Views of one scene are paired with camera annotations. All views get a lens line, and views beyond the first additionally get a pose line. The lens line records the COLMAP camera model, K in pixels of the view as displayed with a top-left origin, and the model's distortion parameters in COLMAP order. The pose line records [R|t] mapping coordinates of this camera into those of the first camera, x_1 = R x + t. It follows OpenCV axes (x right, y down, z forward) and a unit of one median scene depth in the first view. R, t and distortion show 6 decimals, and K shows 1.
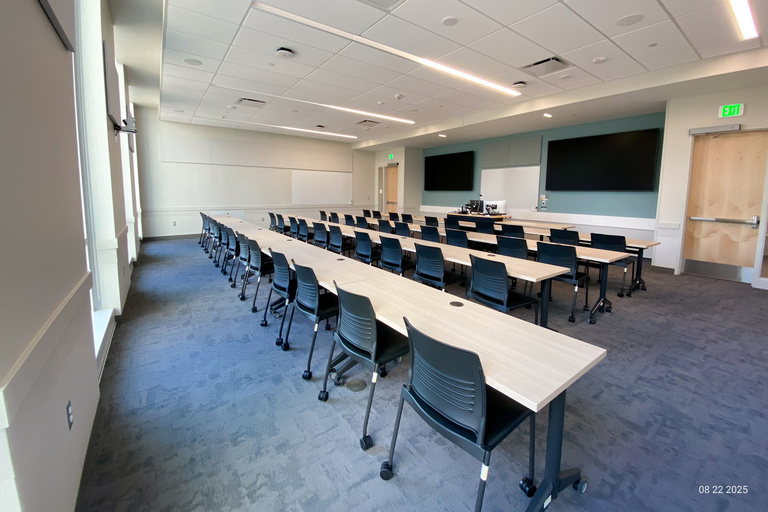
lens RADIAL K [[313.9, 0, 384.0], [0, 313.9, 256.0], [0, 0, 1]] dist [0.001341, -0.013735]
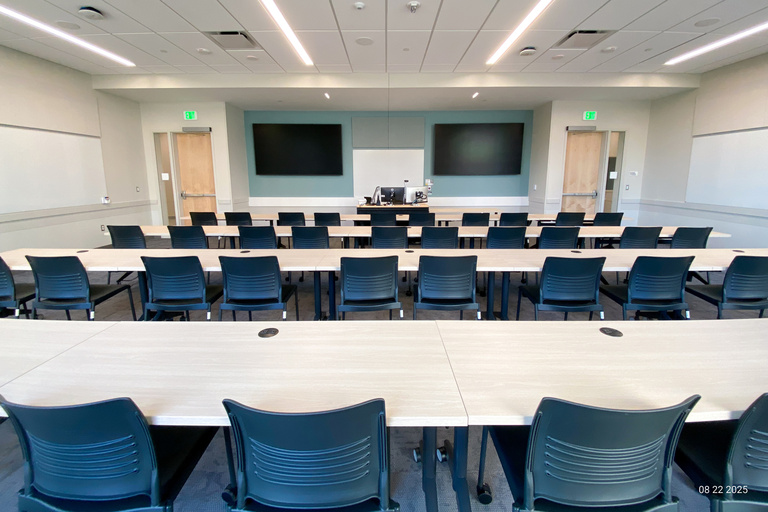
lens RADIAL K [[310.7, 0, 394.8], [0, 310.7, 225.3], [0, 0, 1]] dist [0.007009, -0.012963]
pose [[0.575150, -0.129292, 0.807766, -0.291950], [0.169025, 0.984906, 0.037295, -0.092964], [-0.800395, 0.115083, 0.588322, 0.465926]]
